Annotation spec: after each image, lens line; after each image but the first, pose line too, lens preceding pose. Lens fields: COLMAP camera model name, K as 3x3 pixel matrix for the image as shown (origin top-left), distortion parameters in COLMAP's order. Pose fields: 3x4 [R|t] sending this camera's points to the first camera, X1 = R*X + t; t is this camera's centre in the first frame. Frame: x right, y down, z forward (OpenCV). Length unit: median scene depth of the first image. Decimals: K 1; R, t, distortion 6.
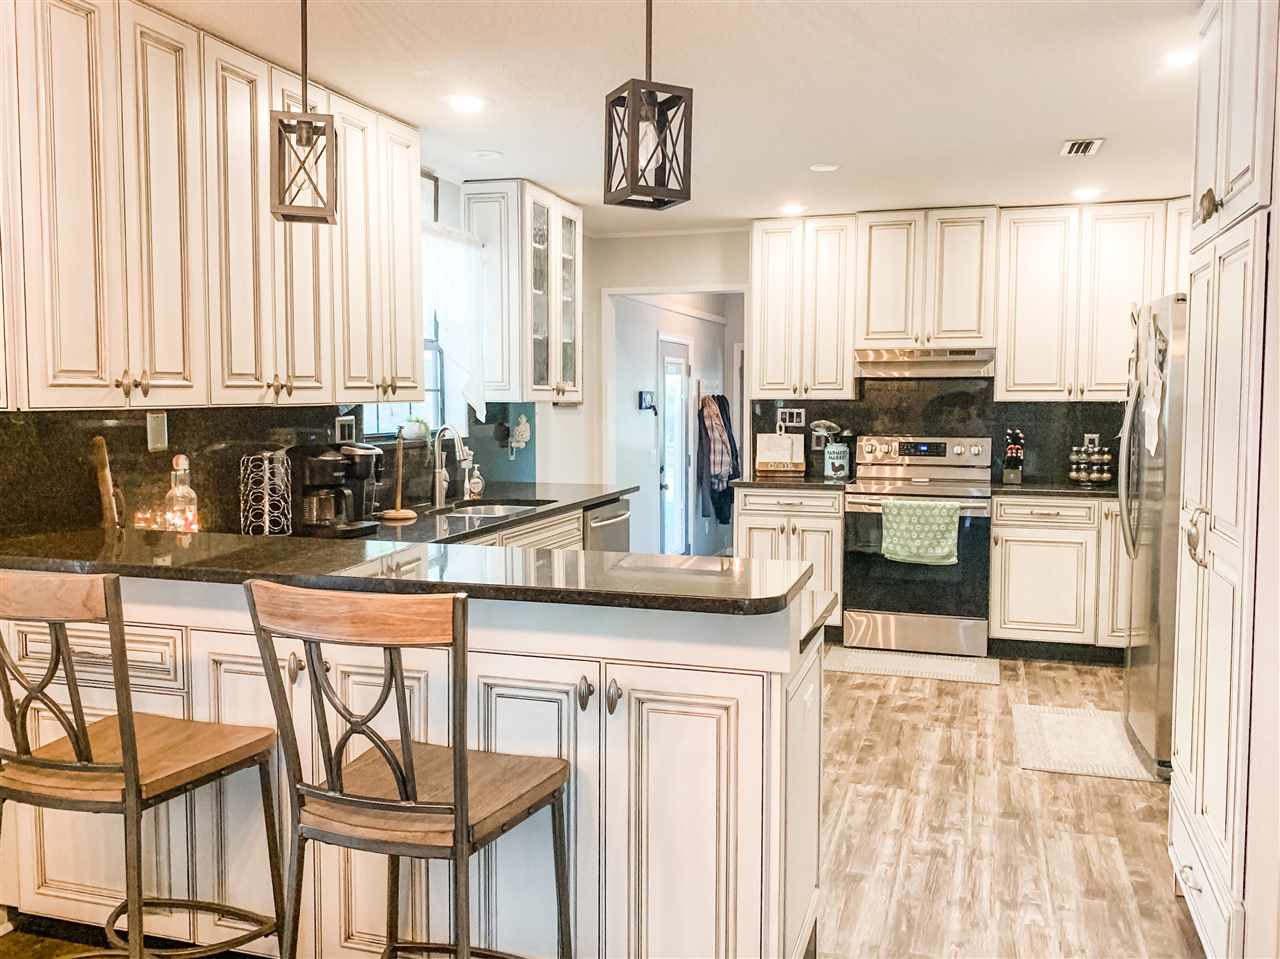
lens RADIAL K [[1102.1, 0, 640.0], [0, 1102.1, 479.5], [0, 0, 1]] dist [0.006314, 0.000626]
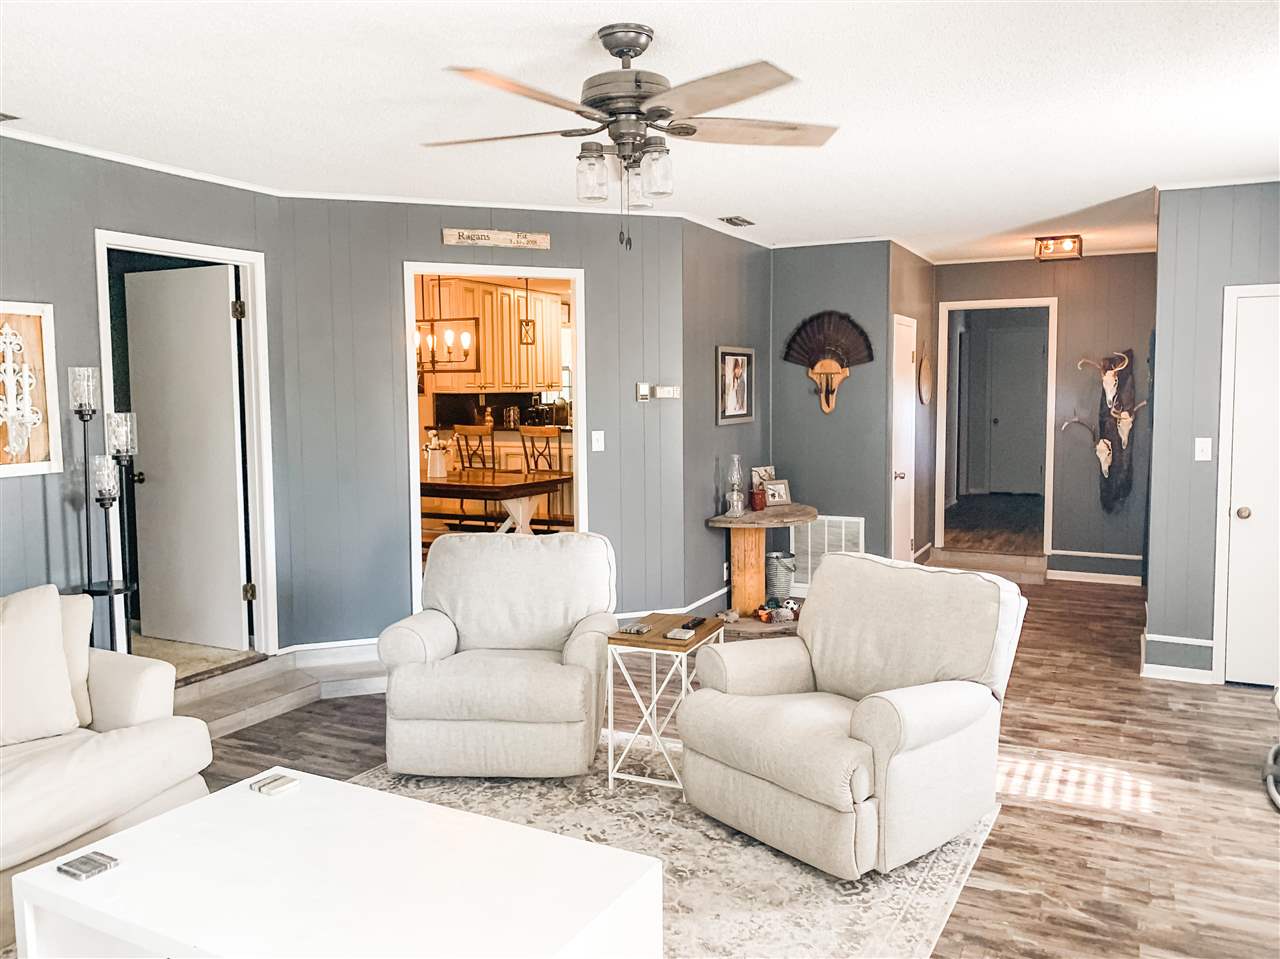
lens RADIAL K [[1013.1, 0, 640.0], [0, 1013.1, 479.5], [0, 0, 1]] dist [0.038021, -0.007097]
pose [[0.988925, 0.002765, -0.148389, 0.453494], [-0.000063, 0.999834, 0.018210, 0.128036], [0.148415, -0.017999, 0.988761, -1.811037]]
